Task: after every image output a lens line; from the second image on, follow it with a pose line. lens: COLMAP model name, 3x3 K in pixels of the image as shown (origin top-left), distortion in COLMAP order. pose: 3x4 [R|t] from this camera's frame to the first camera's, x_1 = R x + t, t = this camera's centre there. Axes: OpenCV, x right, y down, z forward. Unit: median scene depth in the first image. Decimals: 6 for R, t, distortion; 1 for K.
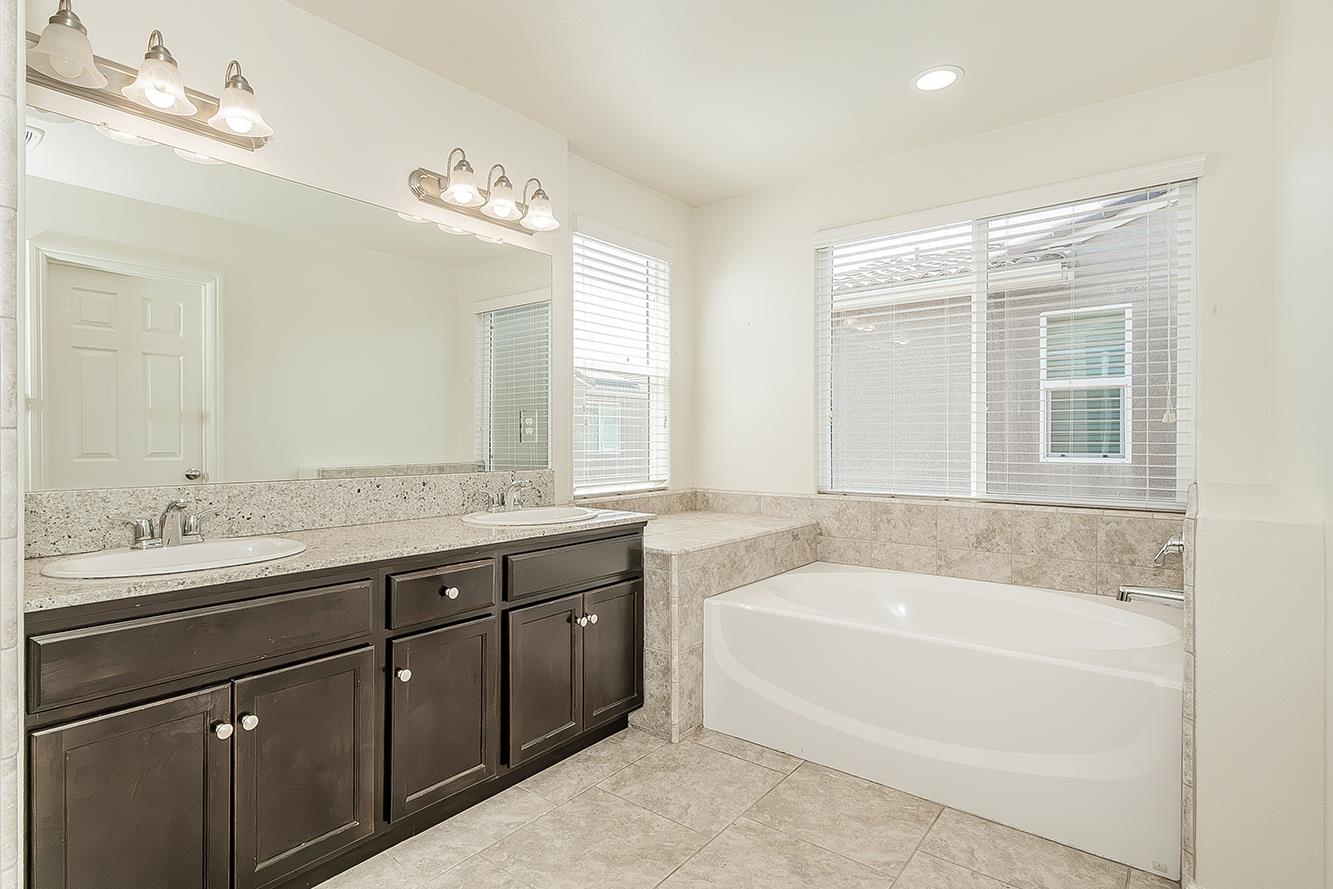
lens RADIAL K [[669.3, 0, 668.6], [0, 669.3, 435.3], [0, 0, 1]] dist [-0.000346, -0.000069]
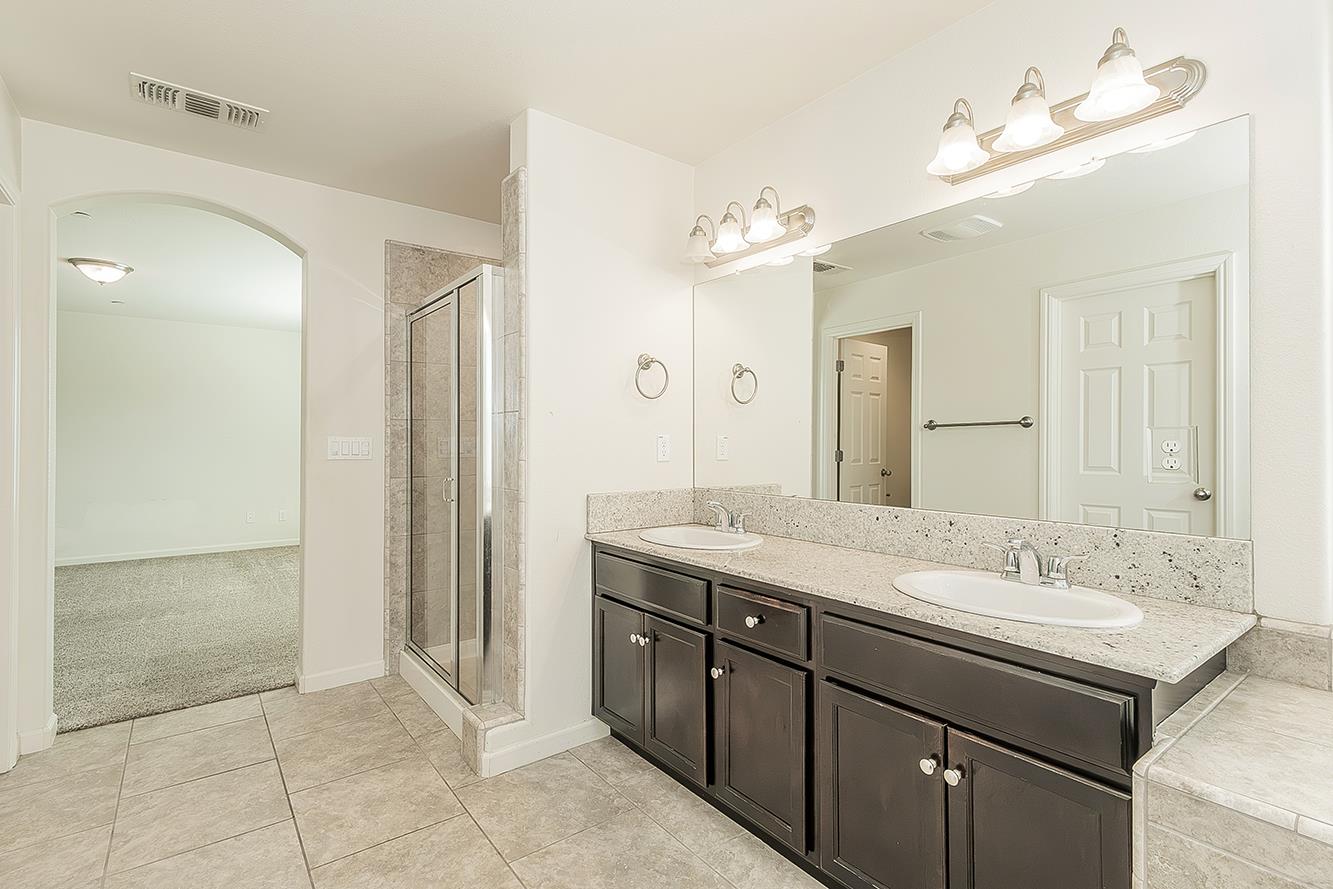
lens RADIAL K [[624.4, 0, 666.5], [0, 624.4, 444.5], [0, 0, 1]] dist [0.001879, 0.000259]
pose [[-0.259935, 0.000822, -0.965626, 0.524810], [0.000093, 1.000000, 0.000826, -0.029320], [0.965626, 0.000124, -0.259935, 0.937815]]
